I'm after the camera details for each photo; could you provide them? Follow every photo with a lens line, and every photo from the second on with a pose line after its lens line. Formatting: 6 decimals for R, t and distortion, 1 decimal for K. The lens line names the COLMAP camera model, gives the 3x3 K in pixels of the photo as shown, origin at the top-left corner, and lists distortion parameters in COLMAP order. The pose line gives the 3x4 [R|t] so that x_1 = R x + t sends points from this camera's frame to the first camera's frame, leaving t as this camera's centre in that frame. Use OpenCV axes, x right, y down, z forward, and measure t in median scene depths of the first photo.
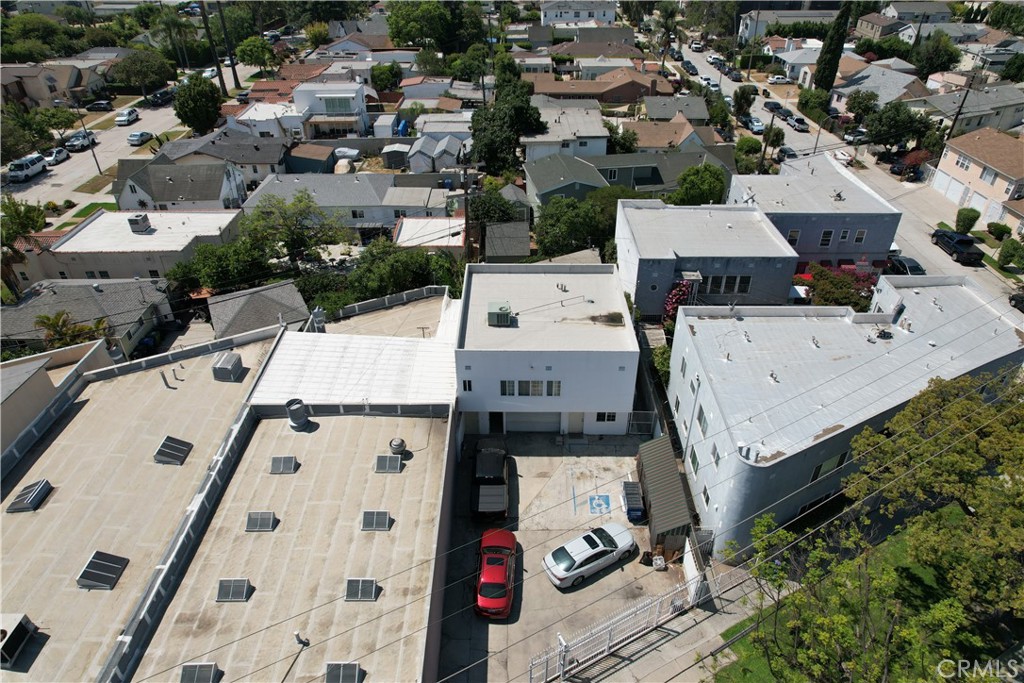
lens RADIAL K [[652.1, 0, 515.2], [0, 652.1, 347.5], [0, 0, 1]] dist [-0.073714, 0.065024]
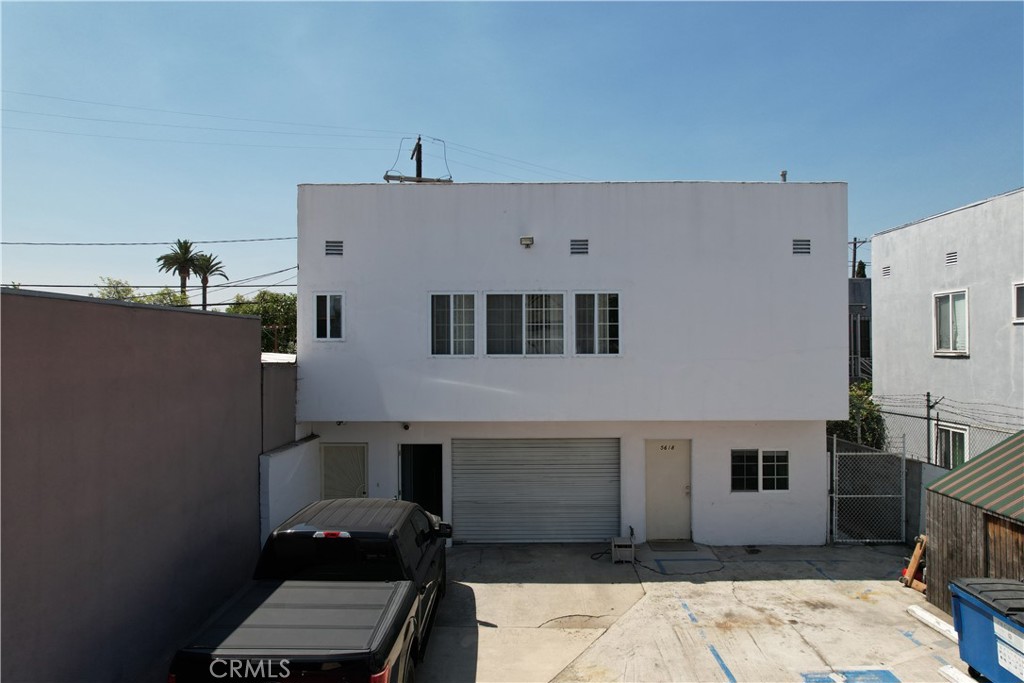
lens RADIAL K [[652.1, 0, 515.2], [0, 652.1, 347.5], [0, 0, 1]] dist [-0.073714, 0.065024]
pose [[0.999997, -0.001117, -0.001959, 0.019239], [-0.000195, 0.822577, -0.568653, 0.249941], [0.002247, 0.568652, 0.822575, 0.732820]]
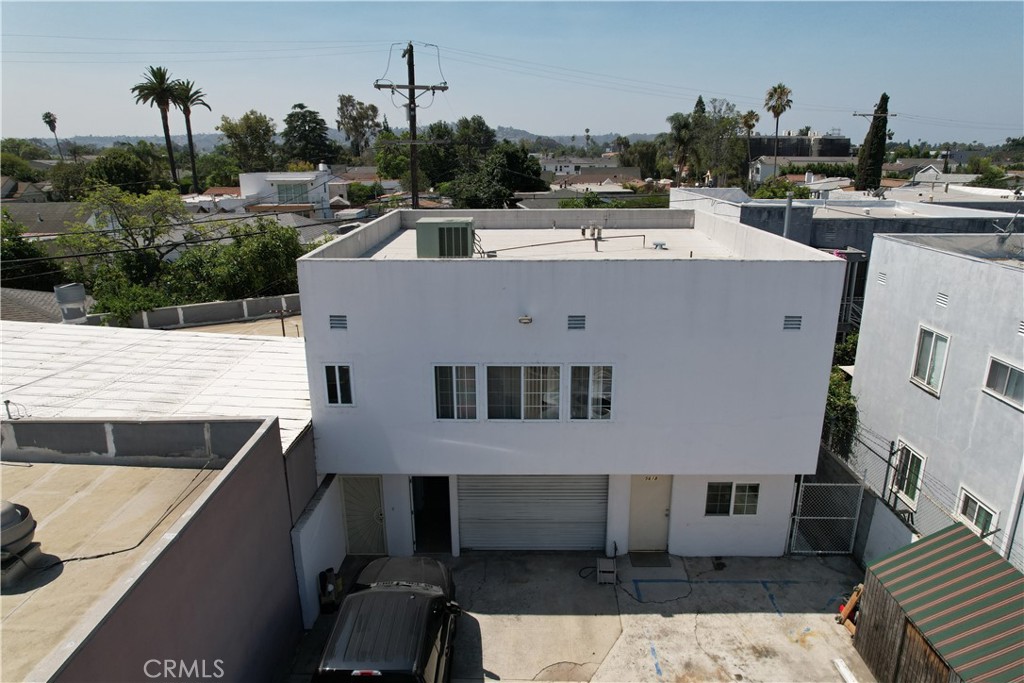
lens RADIAL K [[652.1, 0, 515.2], [0, 652.1, 347.5], [0, 0, 1]] dist [-0.073714, 0.065024]
pose [[0.999997, -0.000502, -0.002249, 0.019883], [-0.000204, 0.952878, -0.303352, 0.141155], [0.002296, 0.303352, 0.952876, 0.658615]]
